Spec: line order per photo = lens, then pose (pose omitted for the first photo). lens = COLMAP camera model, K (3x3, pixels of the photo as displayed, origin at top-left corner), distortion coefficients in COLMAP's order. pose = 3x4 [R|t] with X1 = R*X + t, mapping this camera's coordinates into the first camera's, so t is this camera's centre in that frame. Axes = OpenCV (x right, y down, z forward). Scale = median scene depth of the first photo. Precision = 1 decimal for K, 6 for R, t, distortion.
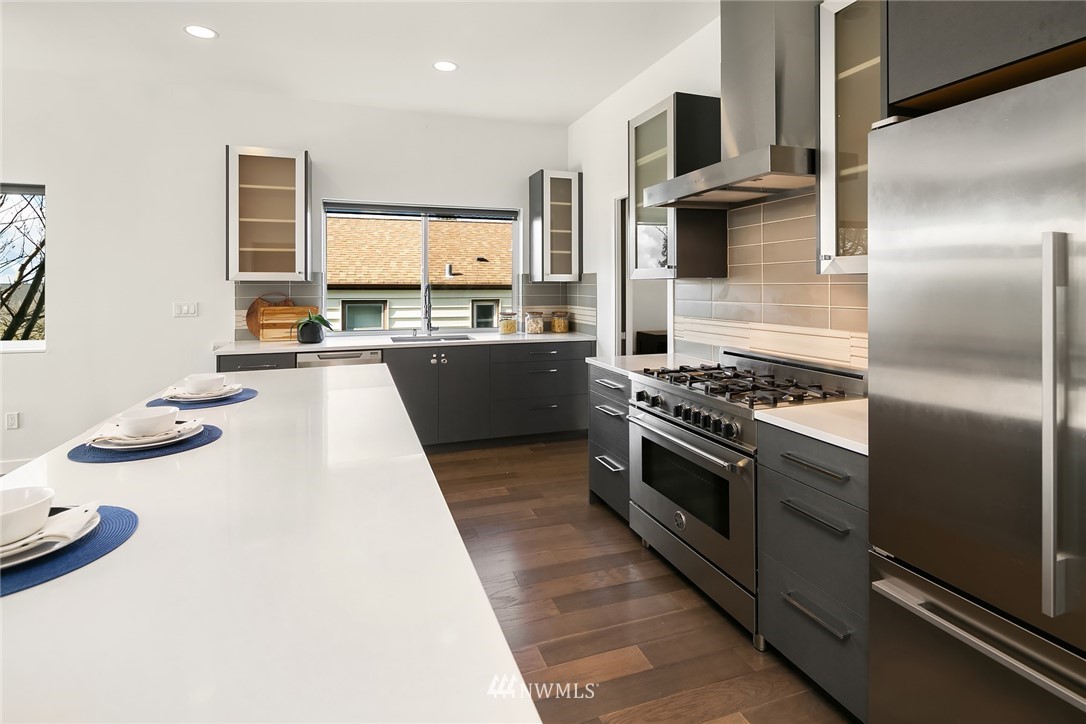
lens RADIAL K [[525.6, 0, 542.7], [0, 525.6, 284.0], [0, 0, 1]] dist [0.000055, -0.000044]
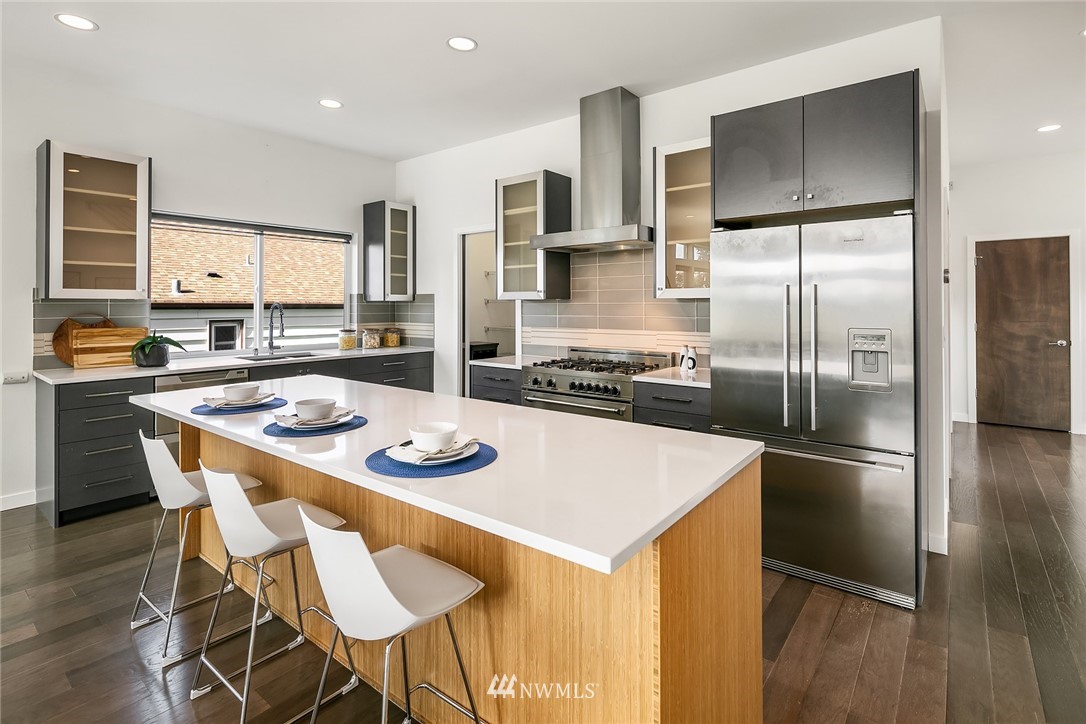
lens RADIAL K [[527.3, 0, 546.1], [0, 527.3, 307.0], [0, 0, 1]] dist [0.000329, -0.000059]
pose [[0.844142, -0.001441, 0.536118, -0.309746], [-0.002413, 0.999976, 0.006488, 0.000025], [-0.536115, -0.006770, 0.844118, -0.129149]]
